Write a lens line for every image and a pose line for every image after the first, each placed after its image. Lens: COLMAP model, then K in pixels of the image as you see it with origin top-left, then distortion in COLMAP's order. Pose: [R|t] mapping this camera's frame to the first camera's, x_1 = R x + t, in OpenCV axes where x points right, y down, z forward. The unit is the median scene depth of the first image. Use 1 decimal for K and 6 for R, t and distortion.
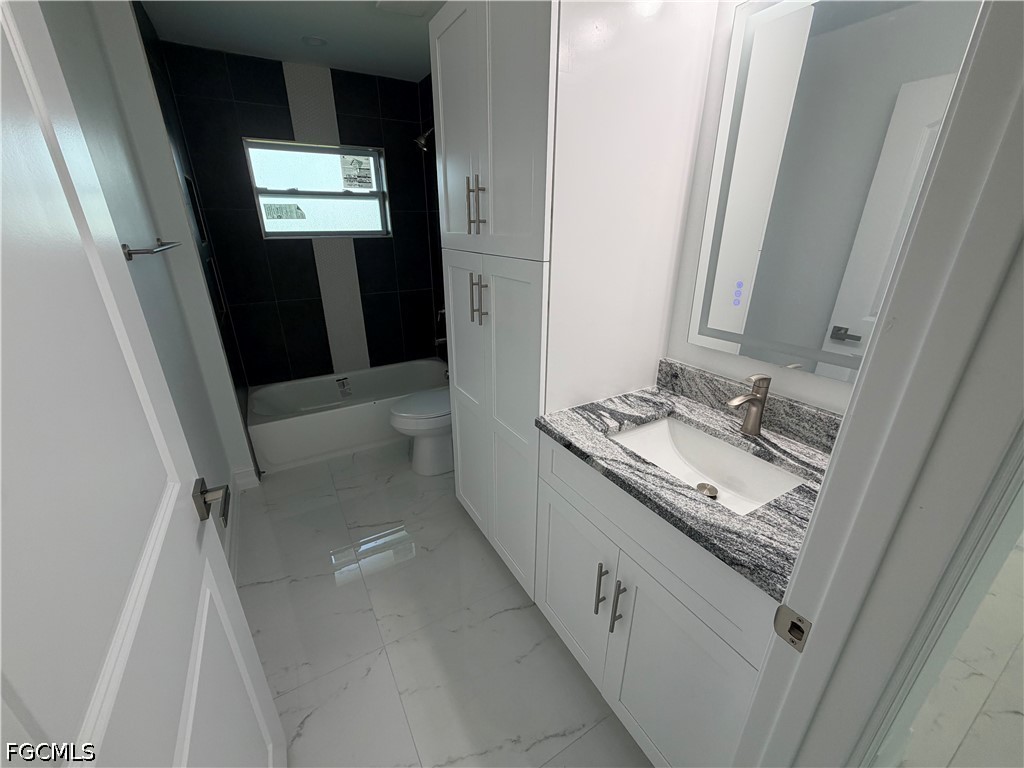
lens RADIAL K [[414.6, 0, 512.0], [0, 414.6, 384.0], [0, 0, 1]] dist [-0.000464, -0.000004]
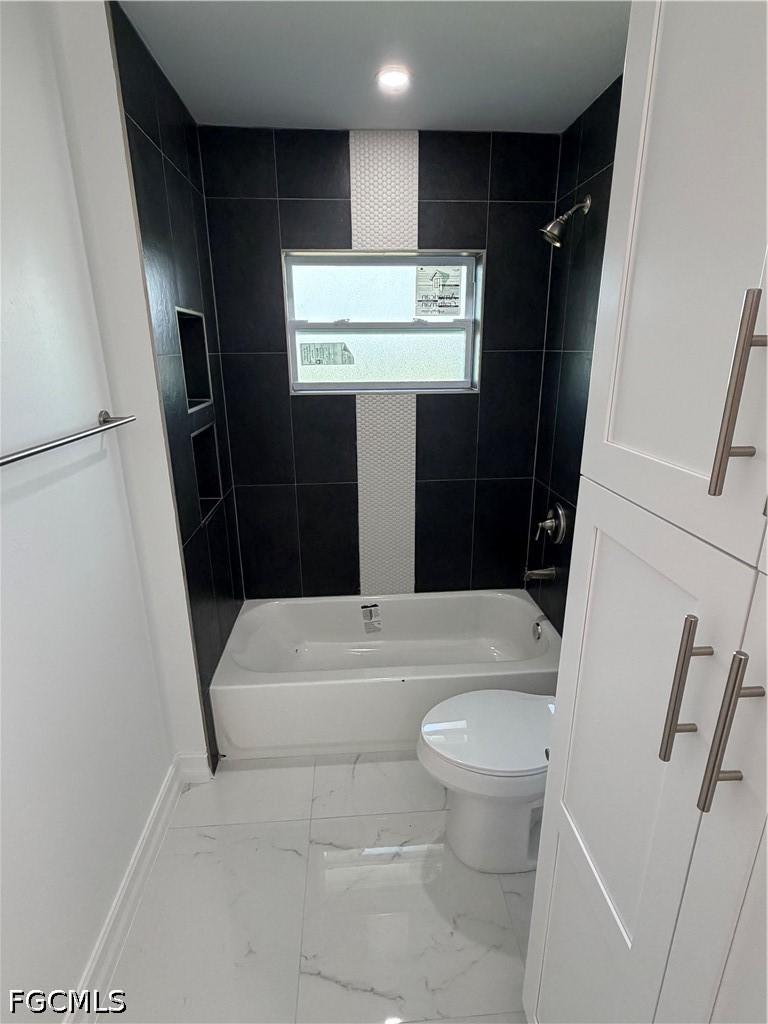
lens RADIAL K [[523.0, 0, 384.0], [0, 523.0, 512.0], [0, 0, 1]] dist [0.001169, 0.000611]
pose [[0.895560, 0.127729, -0.426214, -0.069116], [-0.155441, 0.987367, -0.030715, -0.146120], [0.416906, 0.093758, 0.904101, 0.286415]]
